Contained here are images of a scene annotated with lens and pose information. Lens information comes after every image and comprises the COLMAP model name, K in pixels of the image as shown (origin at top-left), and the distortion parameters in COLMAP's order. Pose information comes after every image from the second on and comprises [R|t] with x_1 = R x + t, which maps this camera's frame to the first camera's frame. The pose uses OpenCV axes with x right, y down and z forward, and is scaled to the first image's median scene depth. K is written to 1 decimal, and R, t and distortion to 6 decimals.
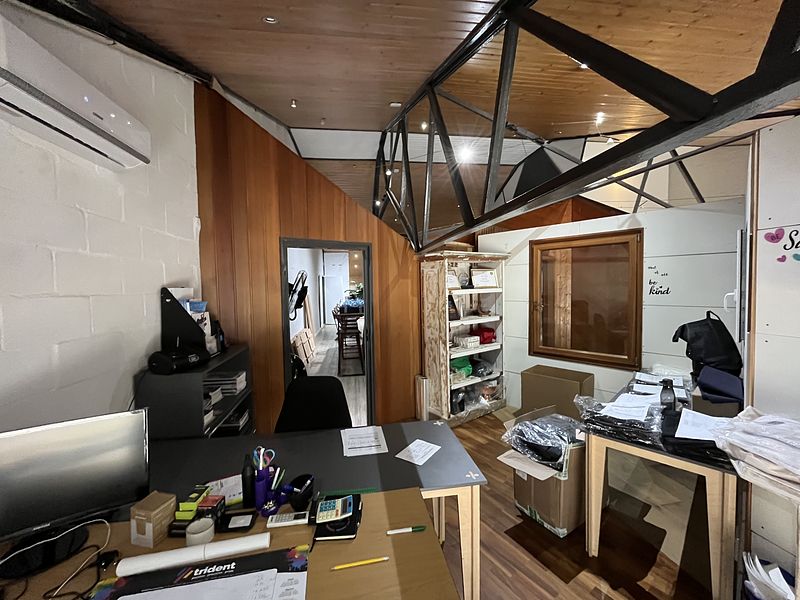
lens RADIAL K [[322.9, 0, 398.1], [0, 322.9, 297.1], [0, 0, 1]] dist [-0.002536, -0.000184]
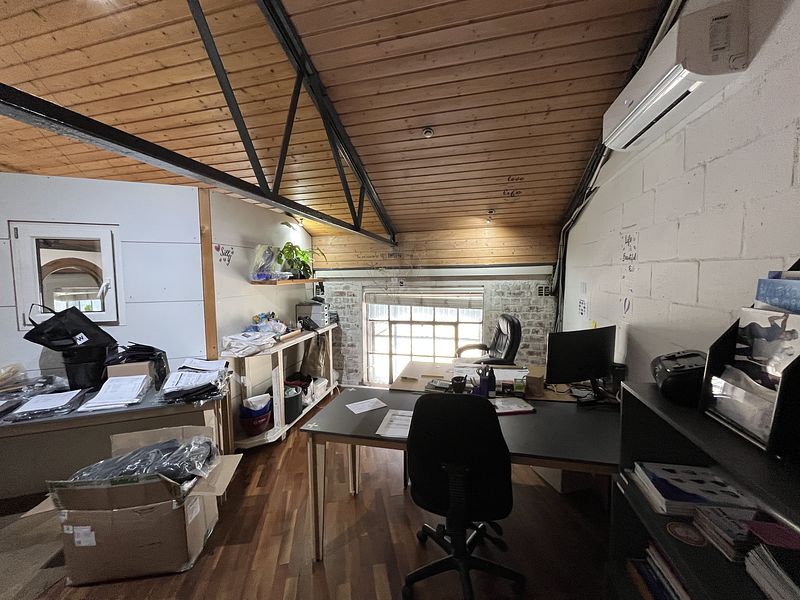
lens RADIAL K [[322.9, 0, 398.1], [0, 322.9, 299.3], [0, 0, 1]] dist [-0.002536, -0.000184]
pose [[-0.924549, 0.001034, 0.381063, -0.266558], [0.043865, 0.993638, 0.103729, -0.015358], [-0.378531, 0.112618, -0.918712, 1.077290]]
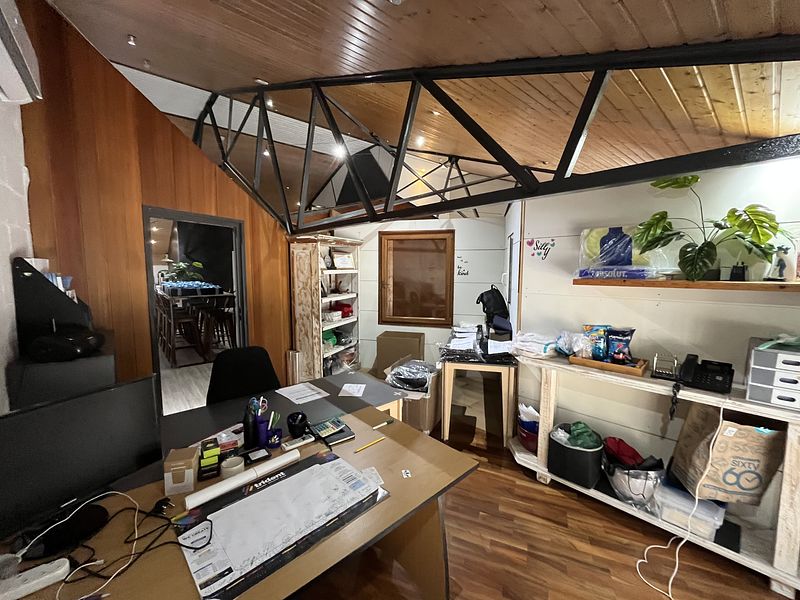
lens RADIAL K [[322.9, 0, 397.1], [0, 322.9, 296.6], [0, 0, 1]] dist [-0.002536, -0.000184]
pose [[0.840563, -0.025909, 0.541094, -0.259650], [0.001065, 0.998933, 0.046177, 0.020838], [-0.541713, -0.038238, 0.839693, -0.099650]]
